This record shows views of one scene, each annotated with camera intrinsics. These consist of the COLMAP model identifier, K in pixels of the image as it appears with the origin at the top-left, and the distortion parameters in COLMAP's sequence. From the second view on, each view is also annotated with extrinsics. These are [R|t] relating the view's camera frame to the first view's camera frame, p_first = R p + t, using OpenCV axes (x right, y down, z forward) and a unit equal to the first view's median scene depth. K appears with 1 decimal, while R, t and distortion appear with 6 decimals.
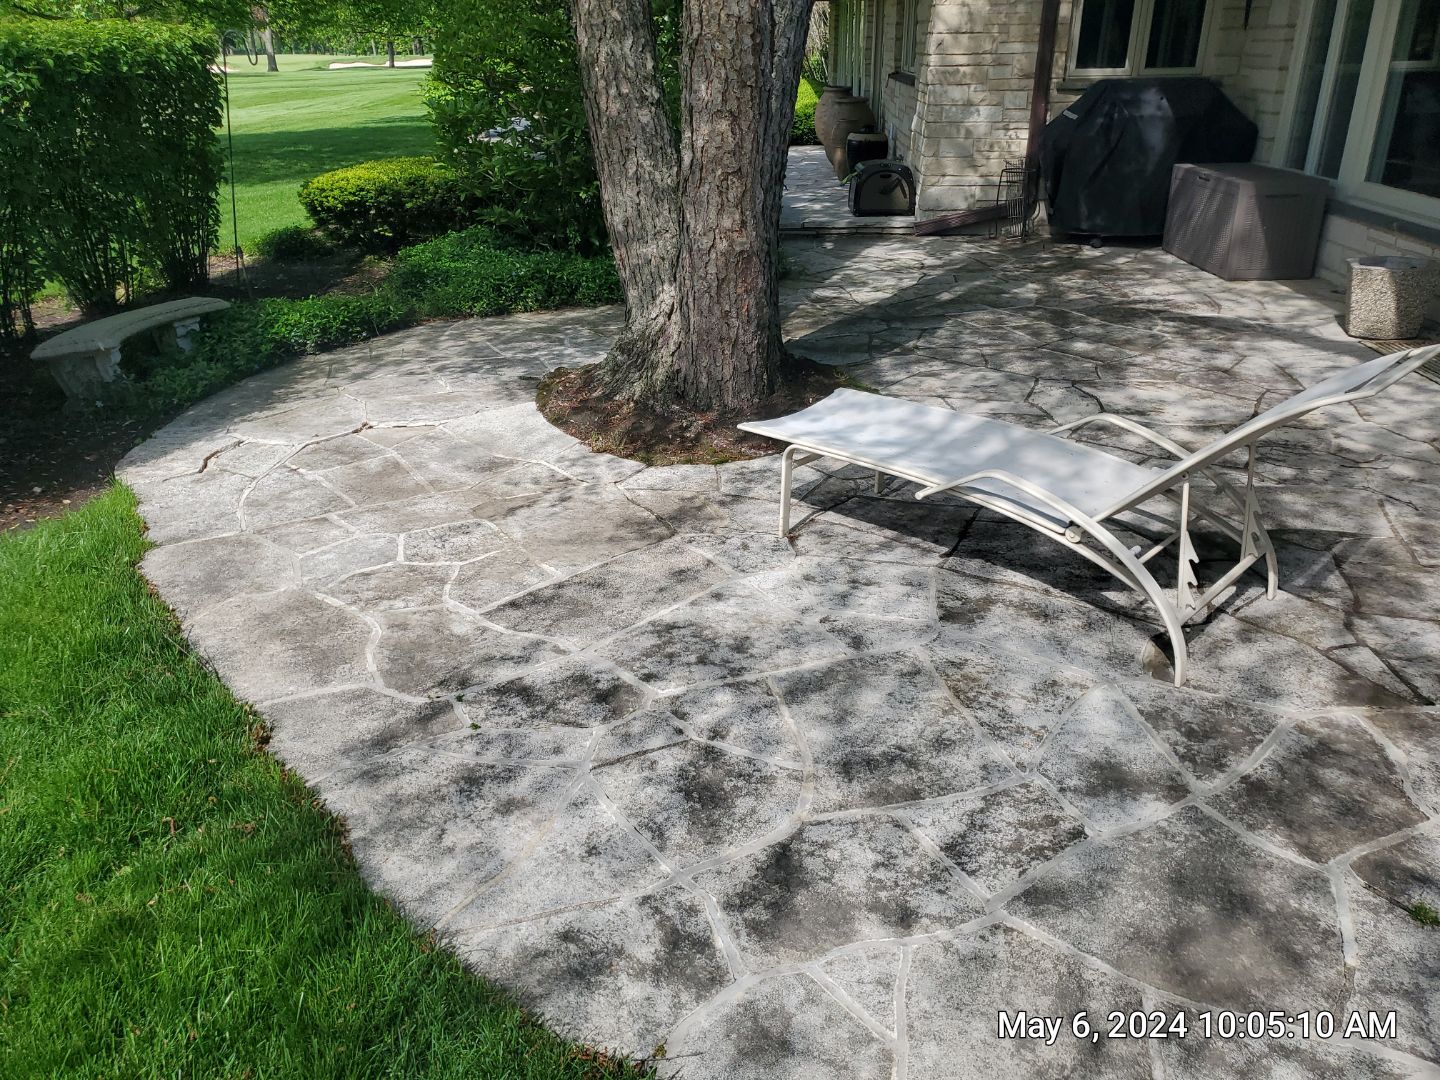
lens RADIAL K [[1134.7, 0, 705.8], [0, 1134.7, 531.8], [0, 0, 1]] dist [0.007574, 0.013729]
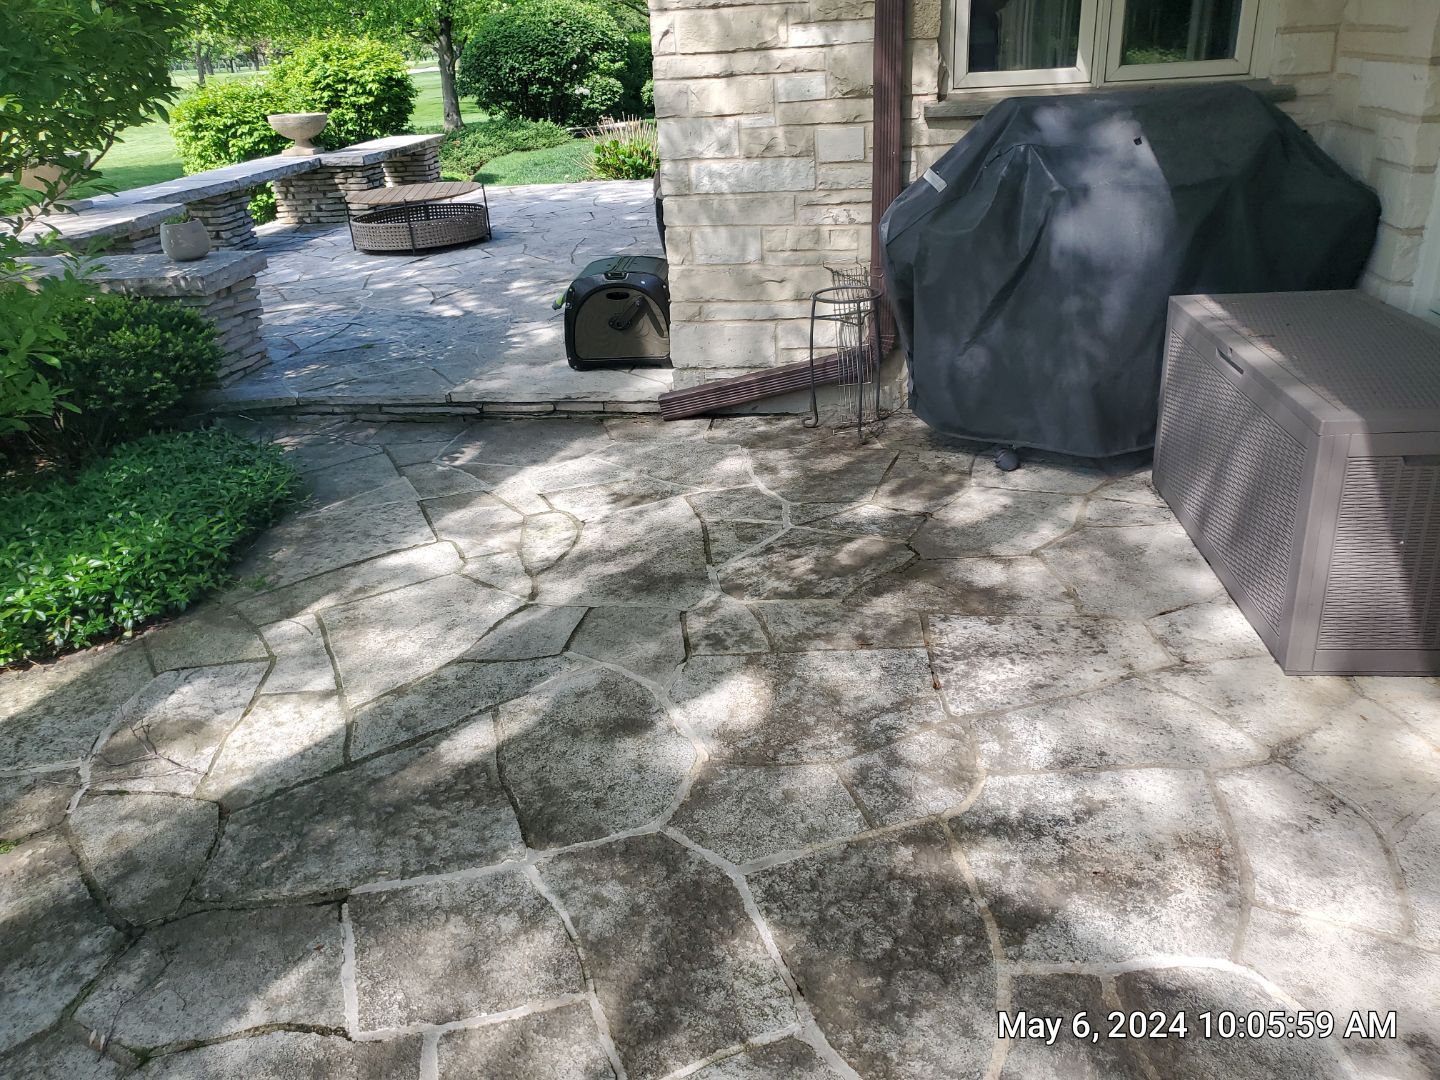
lens RADIAL K [[1134.7, 0, 717.3], [0, 1134.7, 528.9], [0, 0, 1]] dist [0.007574, 0.013729]
pose [[0.996642, -0.009371, -0.081342, 0.441886], [0.009974, 0.999926, 0.007014, -0.384505], [0.081270, -0.007801, 0.996662, 0.903049]]
